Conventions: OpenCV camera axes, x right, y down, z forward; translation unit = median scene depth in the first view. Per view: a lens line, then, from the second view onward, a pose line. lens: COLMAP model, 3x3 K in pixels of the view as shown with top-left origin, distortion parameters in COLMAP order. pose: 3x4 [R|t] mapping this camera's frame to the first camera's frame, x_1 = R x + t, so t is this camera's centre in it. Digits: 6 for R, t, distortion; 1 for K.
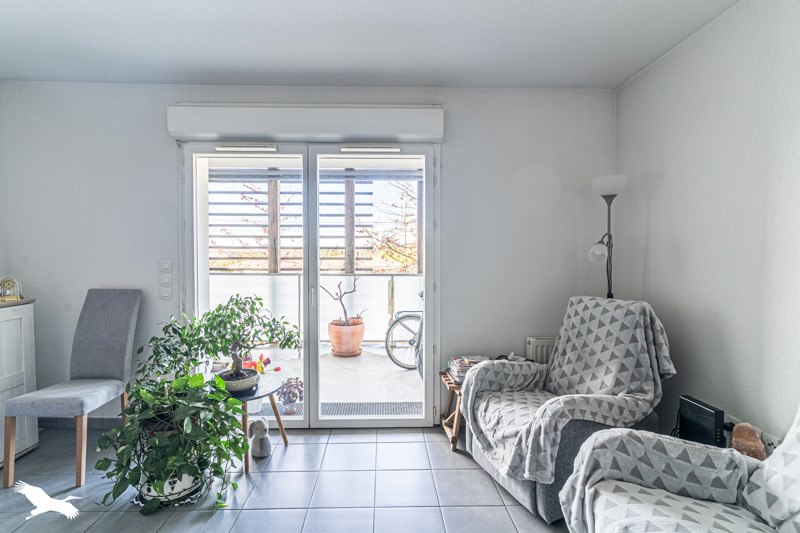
lens RADIAL K [[386.8, 0, 398.7], [0, 386.8, 265.6], [0, 0, 1]] dist [0.001880, -0.001183]
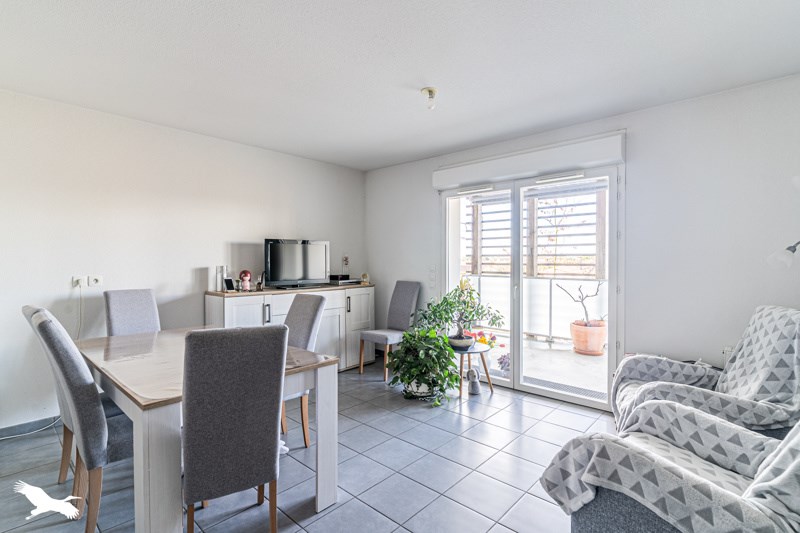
lens RADIAL K [[386.8, 0, 404.4], [0, 386.8, 266.8], [0, 0, 1]] dist [0.001880, -0.001183]
pose [[0.728773, 0.009259, -0.684693, 0.452122], [-0.017507, 0.999834, -0.005113, 0.005258], [0.684532, 0.015714, 0.728813, -0.283164]]
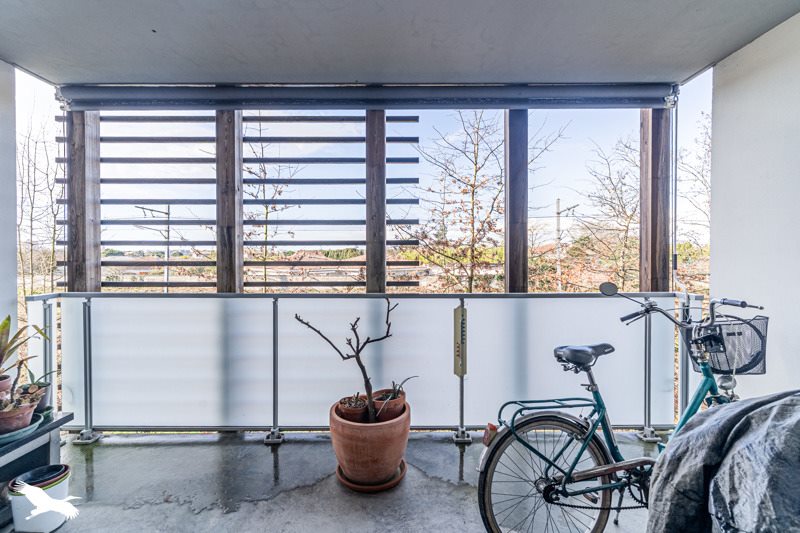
lens RADIAL K [[386.8, 0, 414.9], [0, 386.8, 258.5], [0, 0, 1]] dist [0.001880, -0.001183]
pose [[0.999967, -0.004842, -0.006481, -0.156251], [0.004707, 0.999774, -0.020723, -0.029492], [0.006580, 0.020691, 0.999764, 1.070778]]
